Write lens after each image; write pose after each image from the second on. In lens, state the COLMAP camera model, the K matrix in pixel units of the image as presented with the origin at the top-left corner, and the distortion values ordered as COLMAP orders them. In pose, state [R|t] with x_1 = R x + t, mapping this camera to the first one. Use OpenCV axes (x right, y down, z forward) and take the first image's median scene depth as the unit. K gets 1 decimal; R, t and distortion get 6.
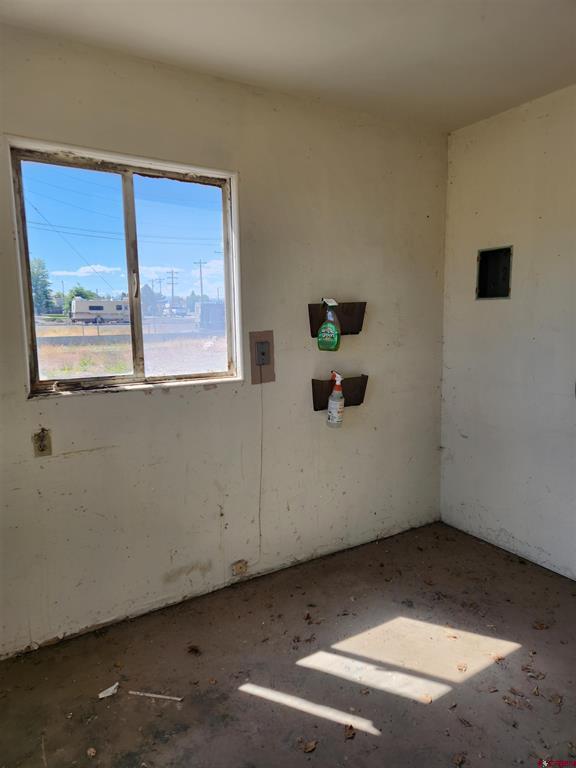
lens RADIAL K [[504.1, 0, 288.0], [0, 504.1, 384.0], [0, 0, 1]] dist [0.085272, -0.071508]
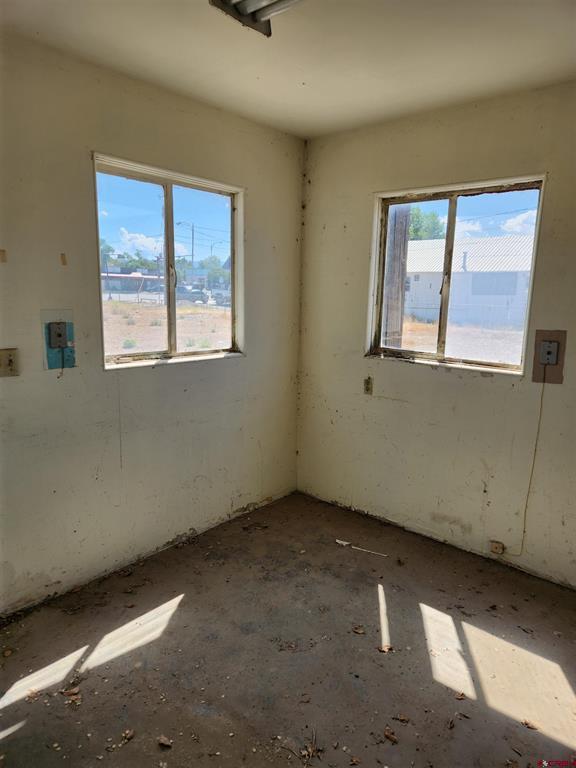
lens RADIAL K [[504.1, 0, 288.0], [0, 504.1, 384.0], [0, 0, 1]] dist [0.085272, -0.071508]
pose [[0.311760, 0.195339, -0.929865, 0.785620], [-0.158470, 0.975622, 0.151820, -0.077904], [0.936853, 0.100025, 0.335115, 0.214287]]
